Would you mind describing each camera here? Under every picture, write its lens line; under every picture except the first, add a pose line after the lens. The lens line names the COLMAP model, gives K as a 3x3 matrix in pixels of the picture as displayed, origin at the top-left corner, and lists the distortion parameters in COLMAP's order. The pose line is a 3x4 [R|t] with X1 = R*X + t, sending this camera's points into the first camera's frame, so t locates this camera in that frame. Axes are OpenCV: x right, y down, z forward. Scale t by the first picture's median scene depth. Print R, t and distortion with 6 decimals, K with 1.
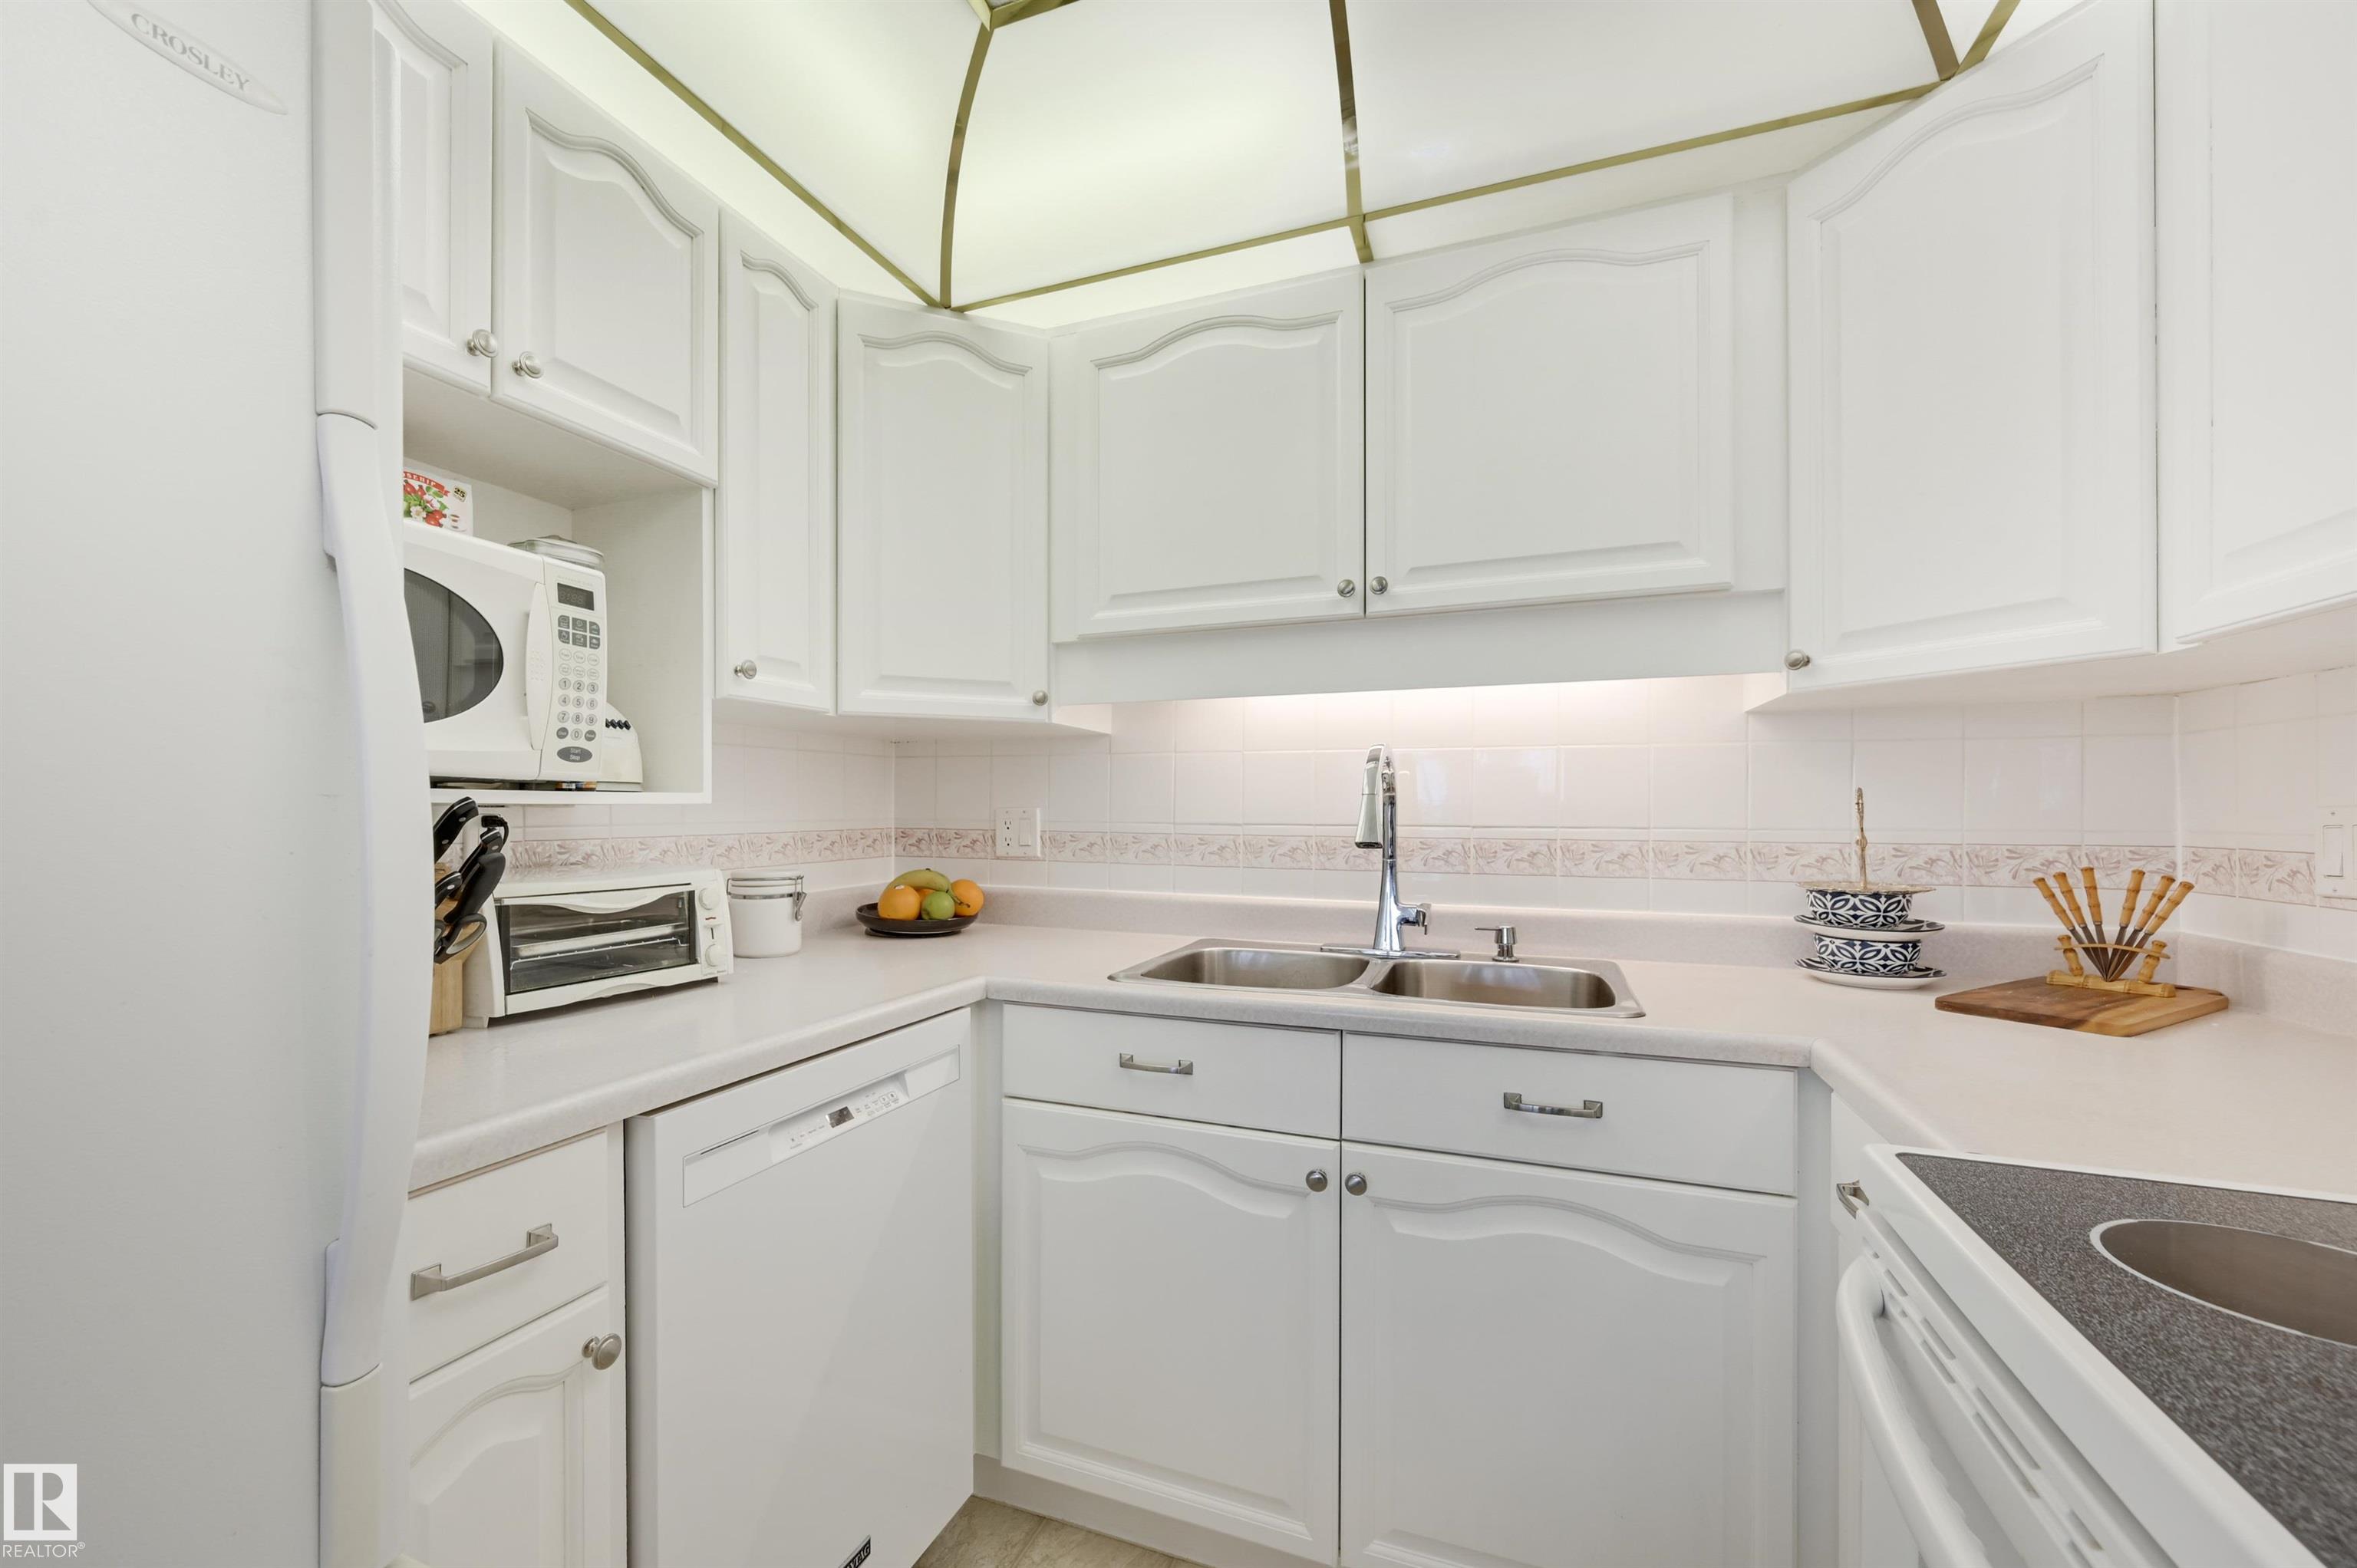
lens RADIAL K [[939.6, 0, 1176.0], [0, 939.6, 816.2], [0, 0, 1]] dist [-0.000724, 0.000183]
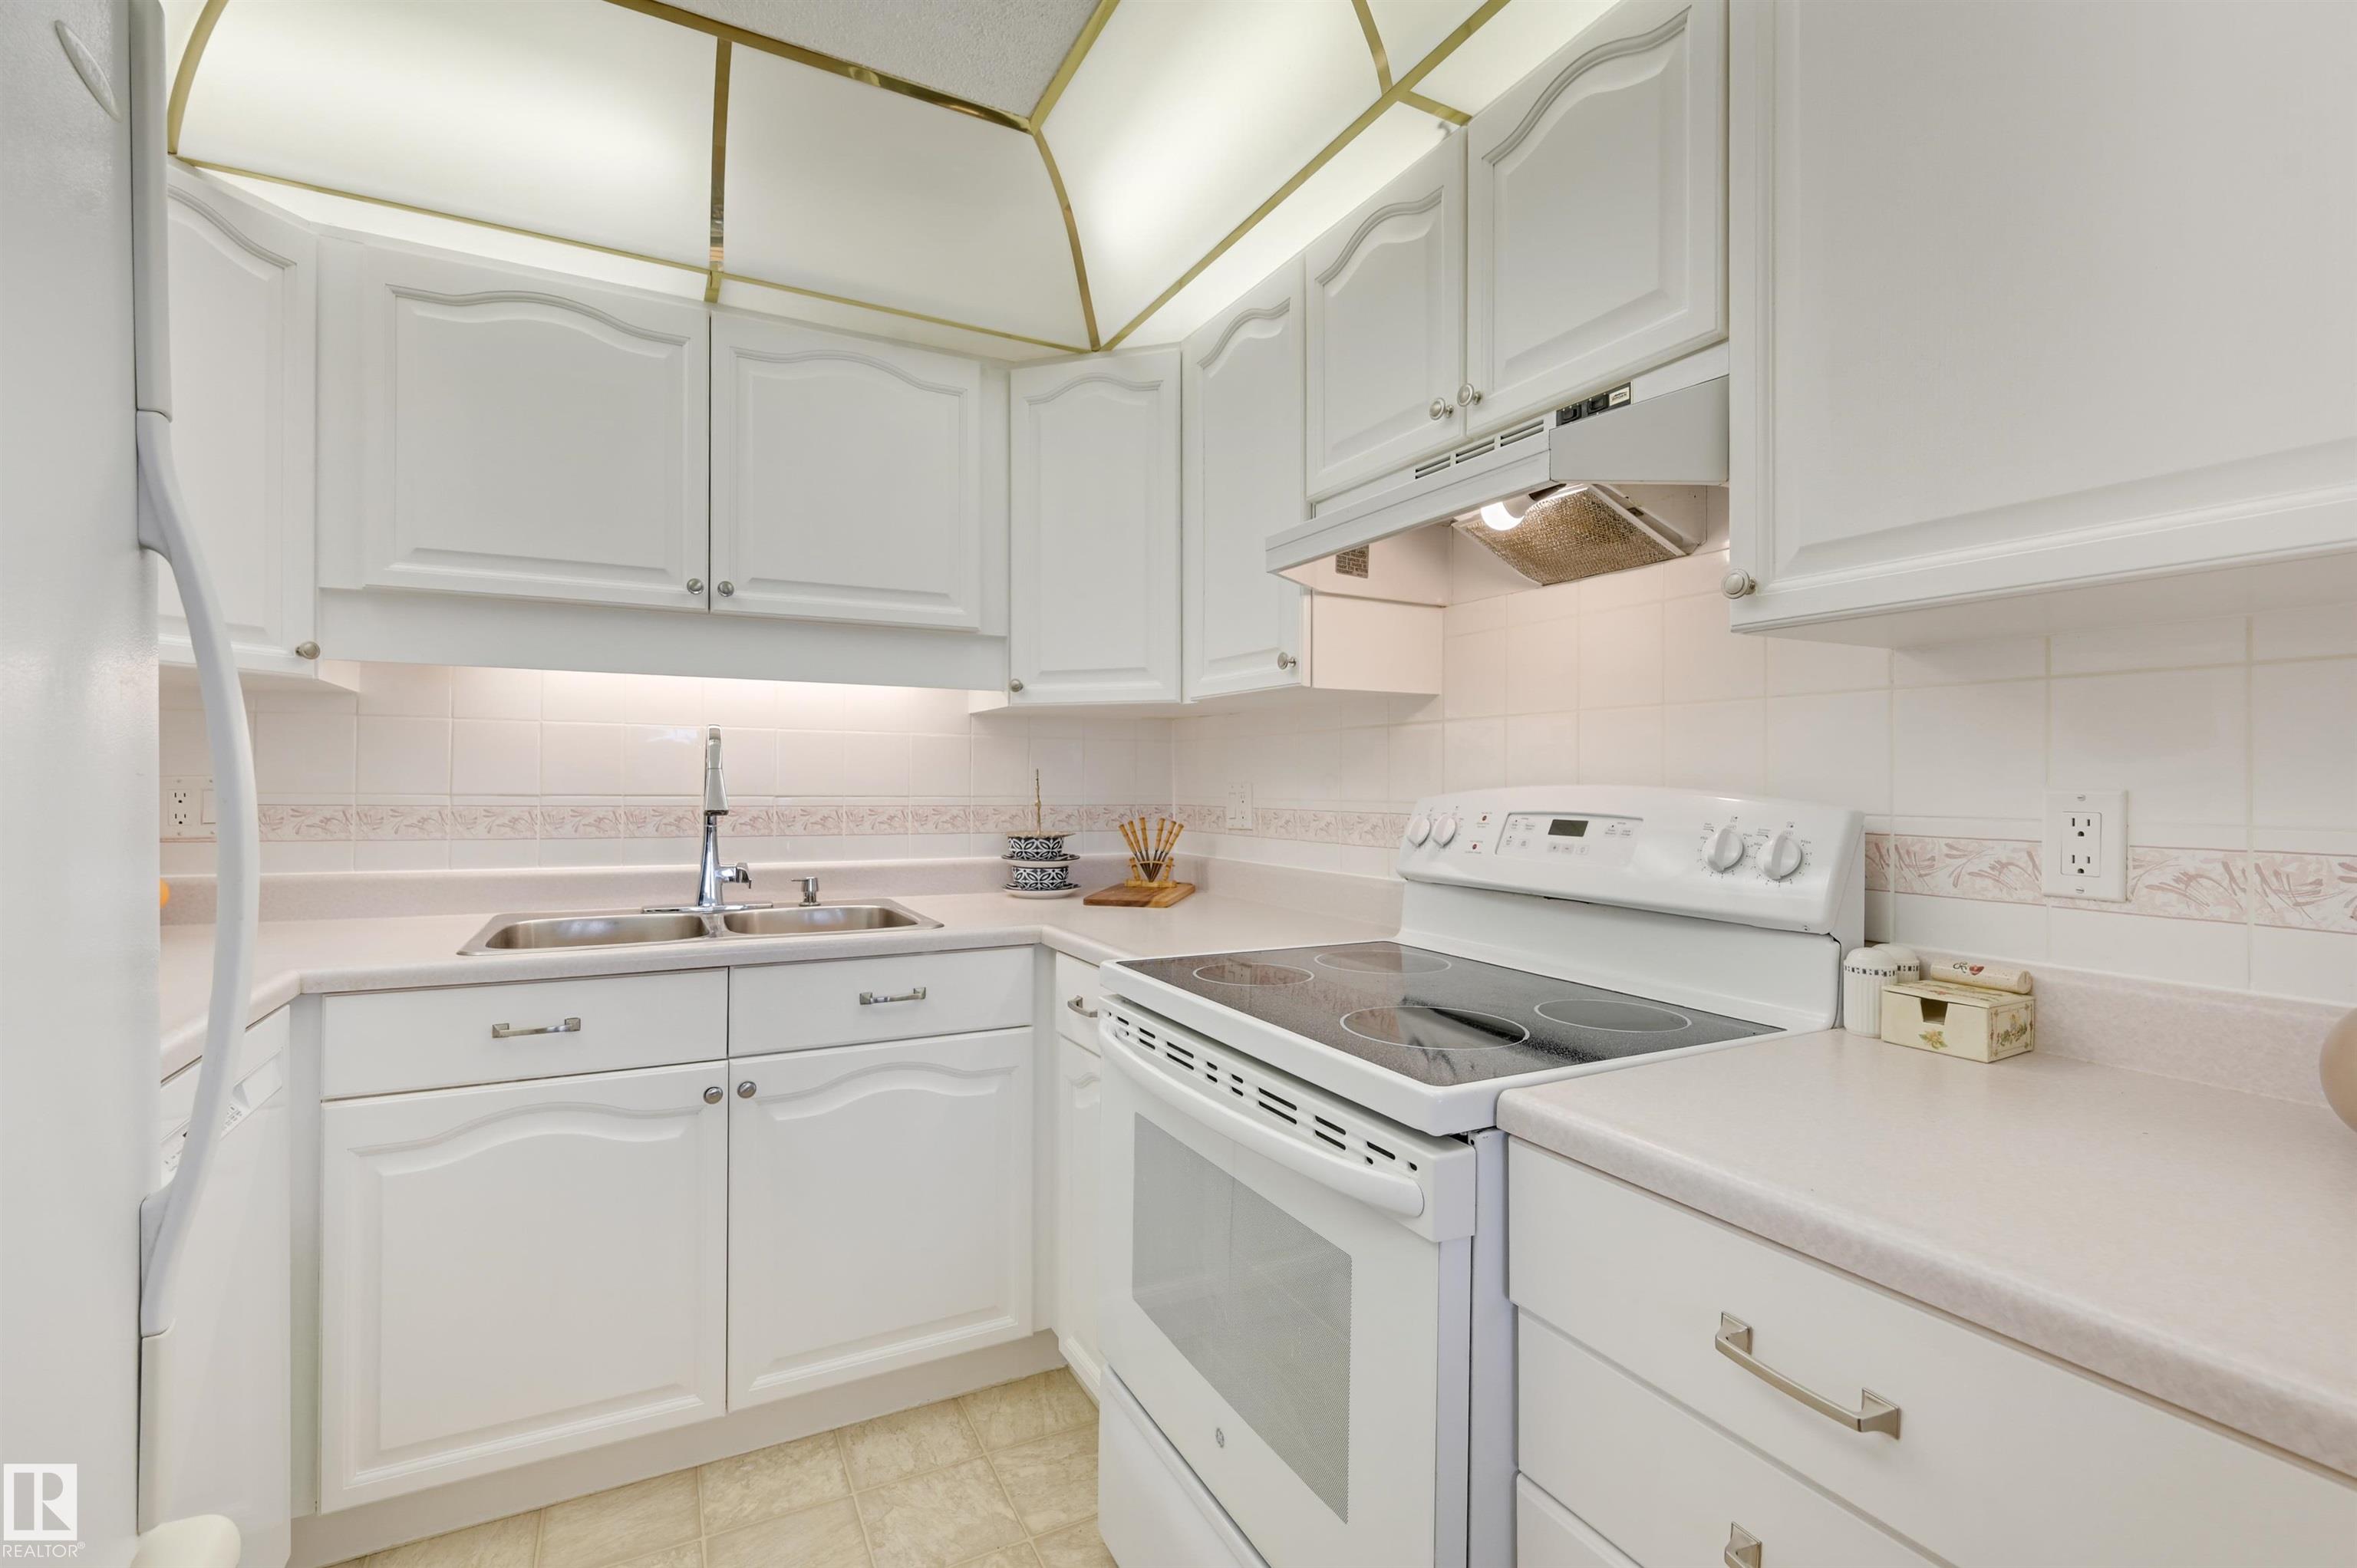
lens RADIAL K [[991.9, 0, 1132.5], [0, 991.9, 780.0], [0, 0, 1]] dist [-0.000516, -0.000215]
pose [[0.674743, 0.005634, 0.738031, -0.367571], [-0.002629, 0.999983, -0.005230, -0.004500], [-0.738048, 0.001588, 0.674746, -0.208687]]
